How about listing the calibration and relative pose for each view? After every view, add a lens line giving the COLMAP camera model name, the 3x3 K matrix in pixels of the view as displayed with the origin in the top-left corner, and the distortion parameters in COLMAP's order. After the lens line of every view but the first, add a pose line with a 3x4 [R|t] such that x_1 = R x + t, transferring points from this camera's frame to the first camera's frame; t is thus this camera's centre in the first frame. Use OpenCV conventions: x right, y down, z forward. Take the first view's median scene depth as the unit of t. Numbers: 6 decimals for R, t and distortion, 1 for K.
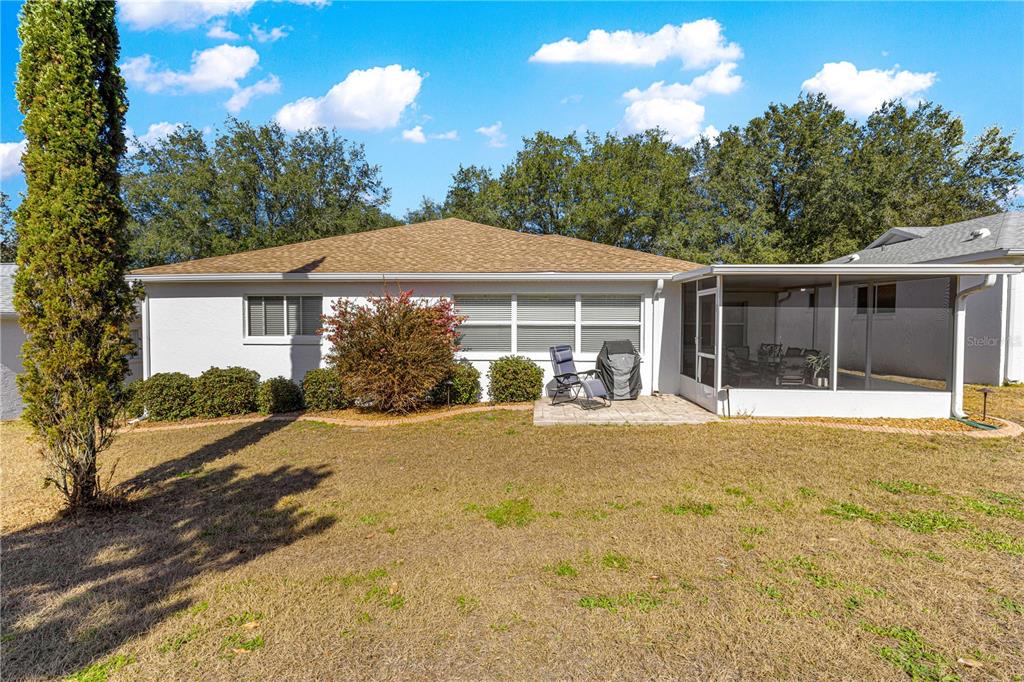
lens RADIAL K [[460.8, 0, 508.8], [0, 460.8, 337.0], [0, 0, 1]] dist [0.000566, -0.000639]
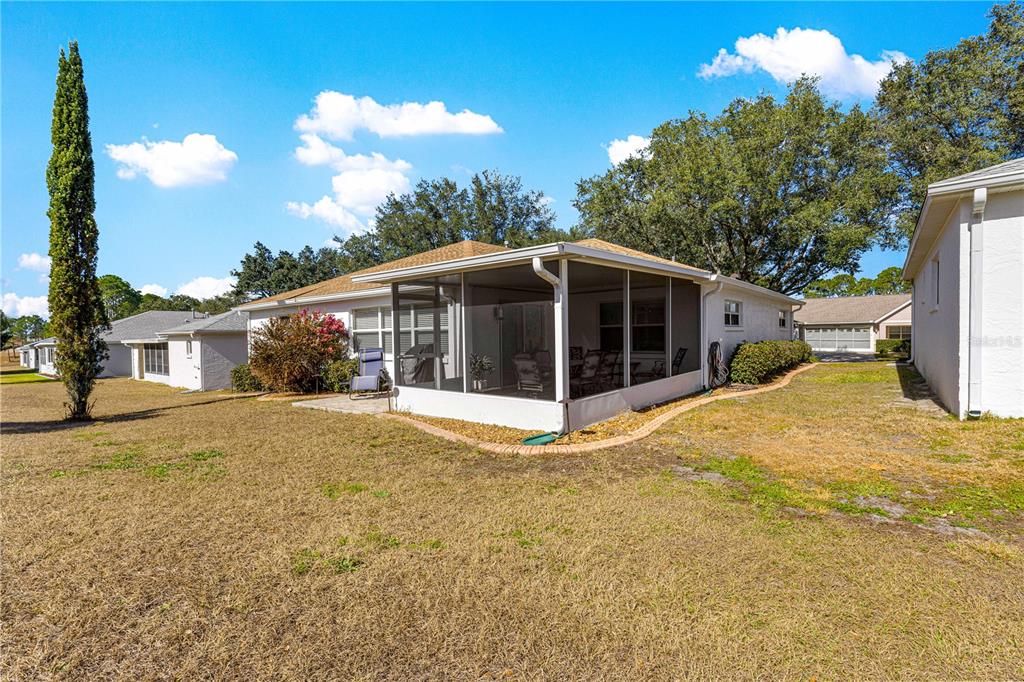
lens RADIAL K [[465.0, 0, 512.0], [0, 465.0, 341.0], [0, 0, 1]] dist [0.003445, 0.000189]
pose [[0.808742, -0.009185, -0.588092, 1.310057], [0.000716, 0.999893, -0.014632, 0.021187], [0.588163, 0.011413, 0.808662, 0.259111]]
